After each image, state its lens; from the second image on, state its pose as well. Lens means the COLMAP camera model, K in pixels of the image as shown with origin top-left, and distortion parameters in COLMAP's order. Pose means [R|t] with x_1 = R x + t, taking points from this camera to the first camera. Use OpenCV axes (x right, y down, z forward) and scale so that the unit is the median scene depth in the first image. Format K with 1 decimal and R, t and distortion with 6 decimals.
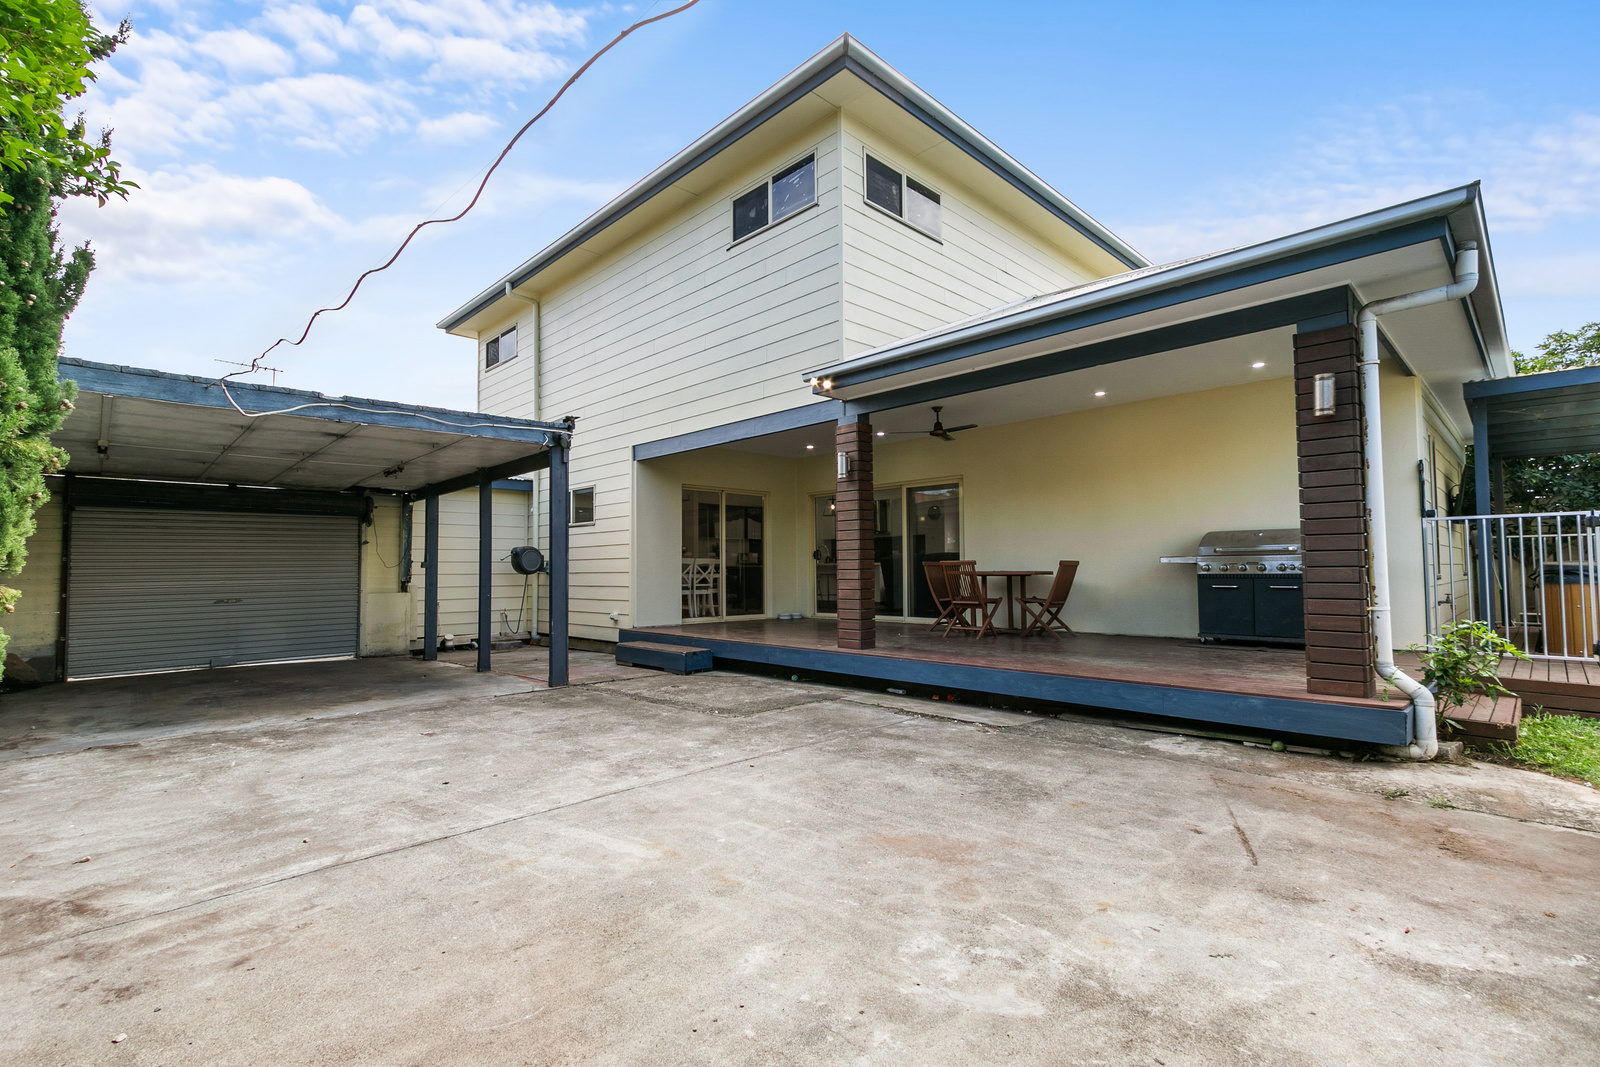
lens RADIAL K [[732.9, 0, 783.6], [0, 732.9, 536.4], [0, 0, 1]] dist [0.000220, -0.000100]
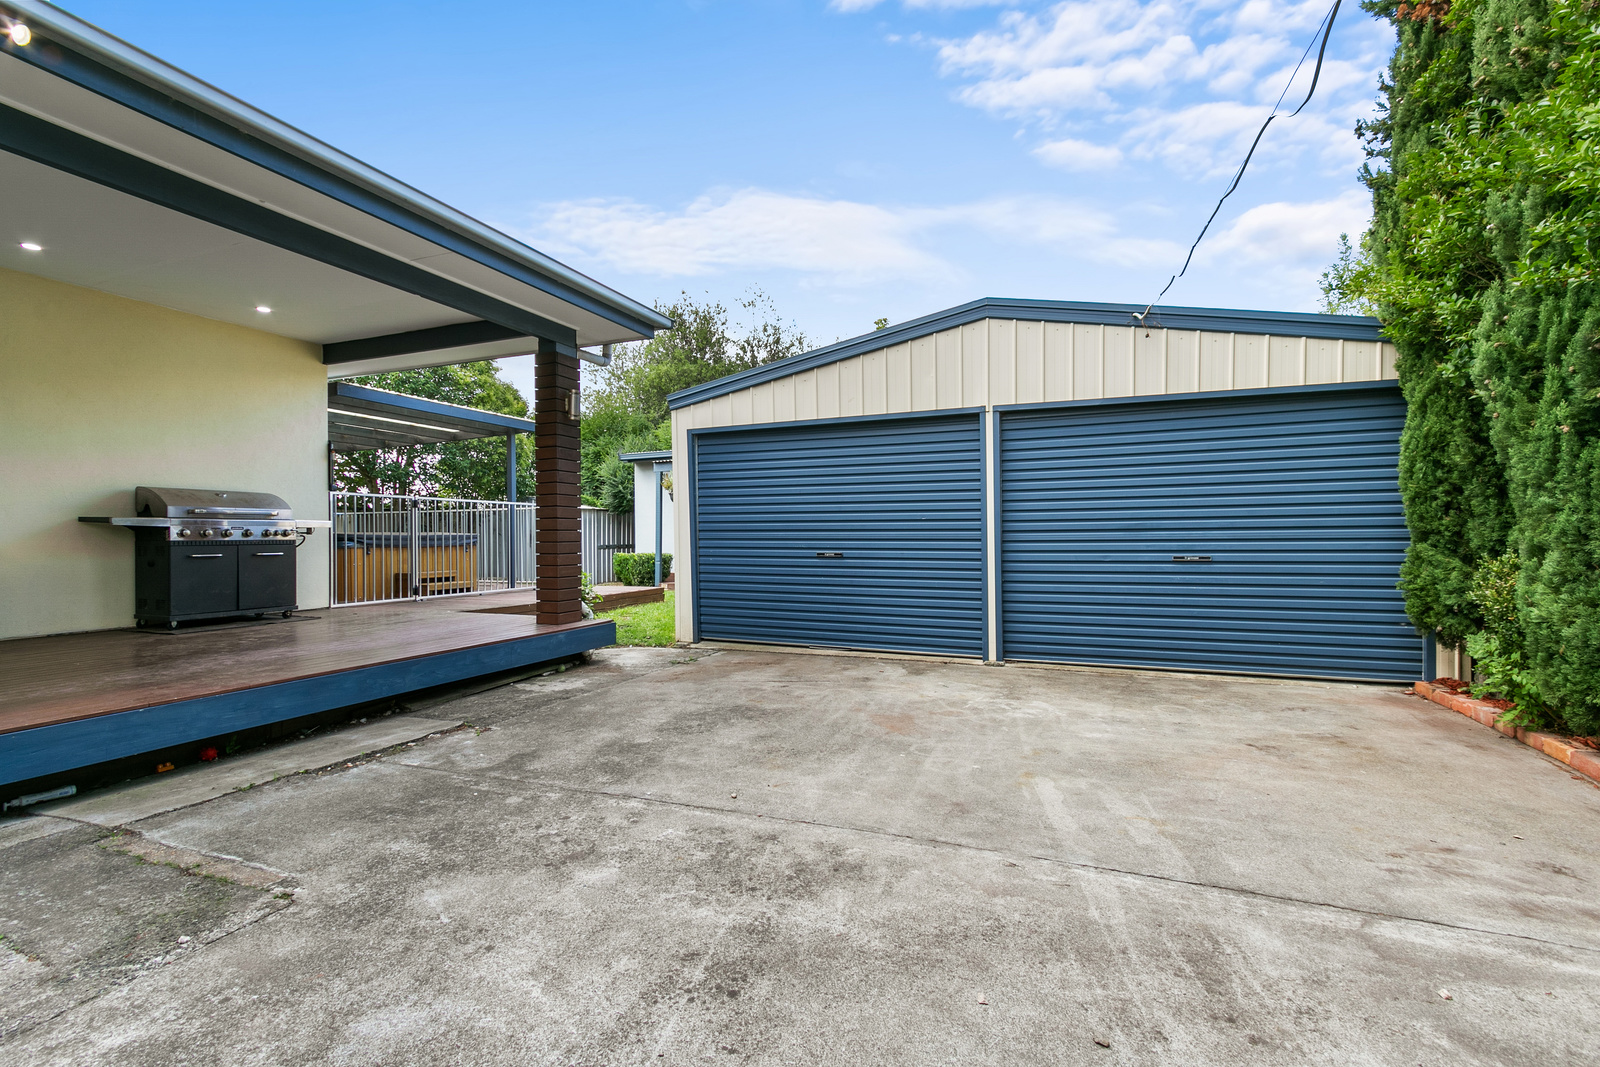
lens RADIAL K [[732.9, 0, 783.6], [0, 732.9, 536.4], [0, 0, 1]] dist [0.000220, -0.000100]
pose [[-0.396240, 0.009369, 0.918099, -0.876155], [-0.032193, 0.999191, -0.024091, 0.096588], [-0.917582, -0.039102, -0.395618, 1.533265]]
